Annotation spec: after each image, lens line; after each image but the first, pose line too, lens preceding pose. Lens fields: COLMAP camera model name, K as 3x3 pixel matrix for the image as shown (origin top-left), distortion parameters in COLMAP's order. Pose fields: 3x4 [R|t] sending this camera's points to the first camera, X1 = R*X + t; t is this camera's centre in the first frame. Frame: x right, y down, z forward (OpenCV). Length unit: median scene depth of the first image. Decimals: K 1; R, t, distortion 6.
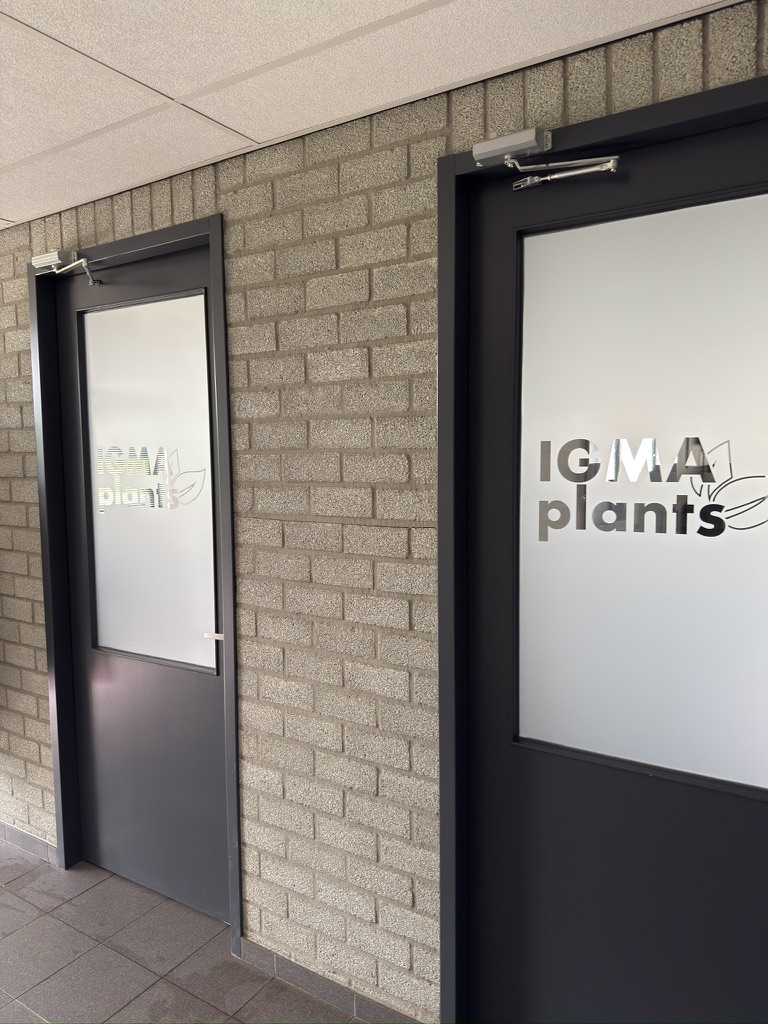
lens RADIAL K [[691.4, 0, 384.0], [0, 691.4, 512.0], [0, 0, 1]] dist [0.132944, -0.292570]
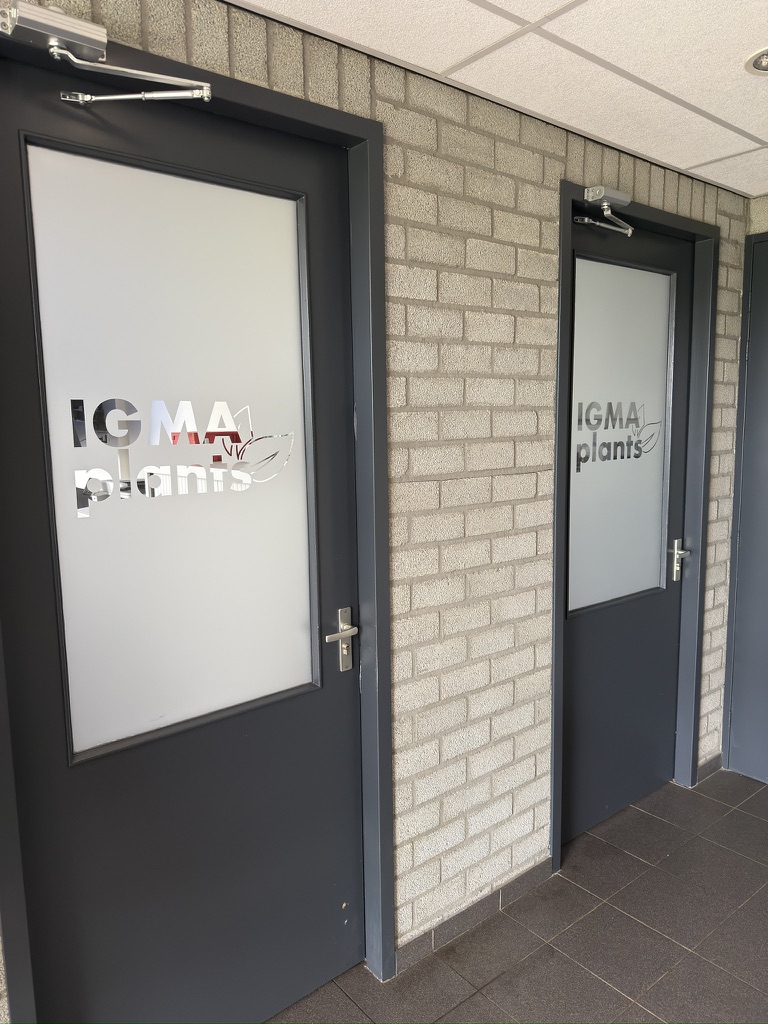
lens RADIAL K [[750.5, 0, 384.0], [0, 750.5, 512.0], [0, 0, 1]] dist [0.106195, -0.251422]
pose [[0.309069, -0.118607, 0.943615, -1.332261], [0.083996, 0.991720, 0.097142, -0.059912], [-0.947323, 0.049236, 0.316472, 0.854074]]
